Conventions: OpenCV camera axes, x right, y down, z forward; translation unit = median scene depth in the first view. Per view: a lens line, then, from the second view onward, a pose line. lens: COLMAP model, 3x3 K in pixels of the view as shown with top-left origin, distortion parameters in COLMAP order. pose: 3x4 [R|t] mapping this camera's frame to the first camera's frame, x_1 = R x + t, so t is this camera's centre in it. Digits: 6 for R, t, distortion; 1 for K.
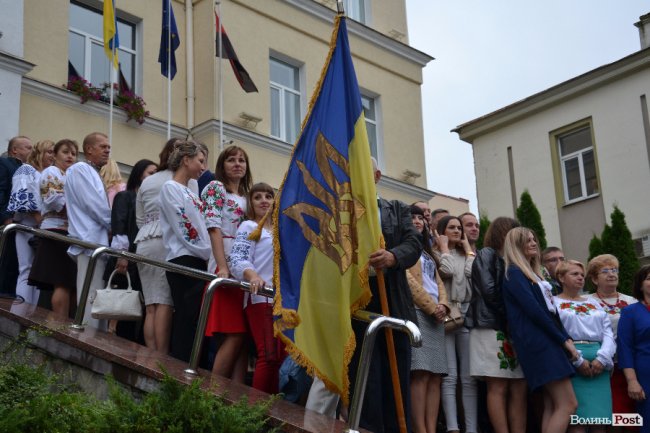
lens RADIAL K [[947.3, 0, 311.6], [0, 947.3, 217.0], [0, 0, 1]] dist [0.243876, 0.047217]
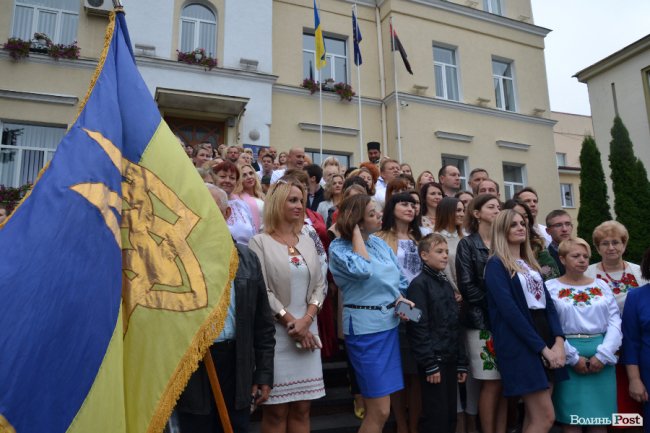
lens RADIAL K [[510.6, 0, 325.0], [0, 510.6, 216.5], [0, 0, 1]] dist [-0.147958, 0.134296]
pose [[0.934447, -0.051392, -0.352374, 0.067117], [0.102896, 0.986289, 0.129023, -0.018680], [0.340911, -0.156823, 0.926923, 0.153697]]
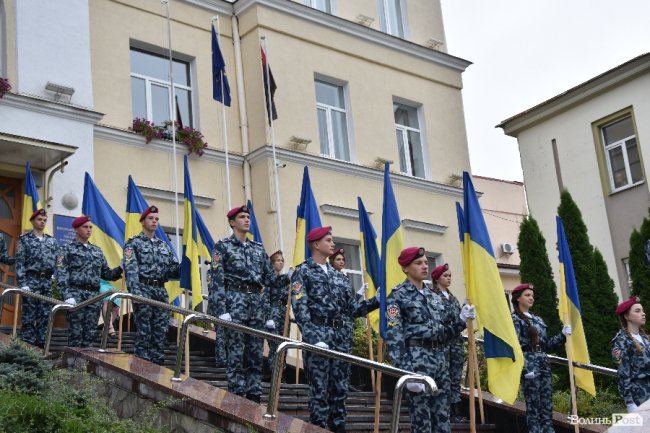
lens RADIAL K [[955.1, 0, 325.0], [0, 955.1, 216.5], [0, 0, 1]] dist [0.257521, 0.092377]
pose [[0.996484, -0.069432, -0.046888, 0.007607], [0.070052, 0.997475, 0.011694, -0.028996], [0.045958, -0.014938, 0.998832, -0.075353]]
